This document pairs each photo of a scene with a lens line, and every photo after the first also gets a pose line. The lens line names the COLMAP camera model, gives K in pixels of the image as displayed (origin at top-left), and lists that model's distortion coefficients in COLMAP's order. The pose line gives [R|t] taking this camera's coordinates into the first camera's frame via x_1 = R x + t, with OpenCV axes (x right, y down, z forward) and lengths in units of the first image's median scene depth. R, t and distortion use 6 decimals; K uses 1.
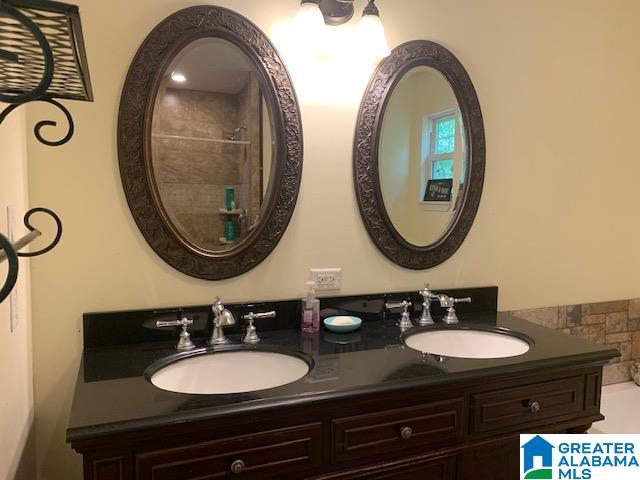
lens RADIAL K [[493.5, 0, 320.4], [0, 493.5, 239.8], [0, 0, 1]] dist [0.066745, -0.054127]
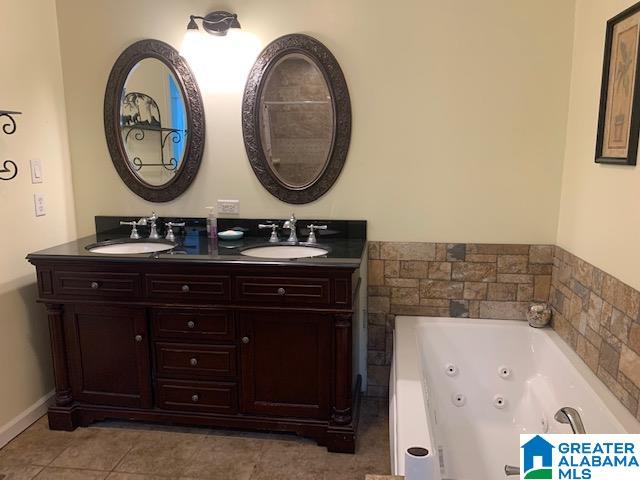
lens RADIAL K [[493.5, 0, 316.3], [0, 493.5, 239.6], [0, 0, 1]] dist [0.066745, -0.054127]
pose [[0.853567, 0.078072, -0.515099, 0.972039], [-0.025348, 0.993760, 0.108618, 0.007873], [0.520365, -0.079656, 0.850221, -0.159328]]
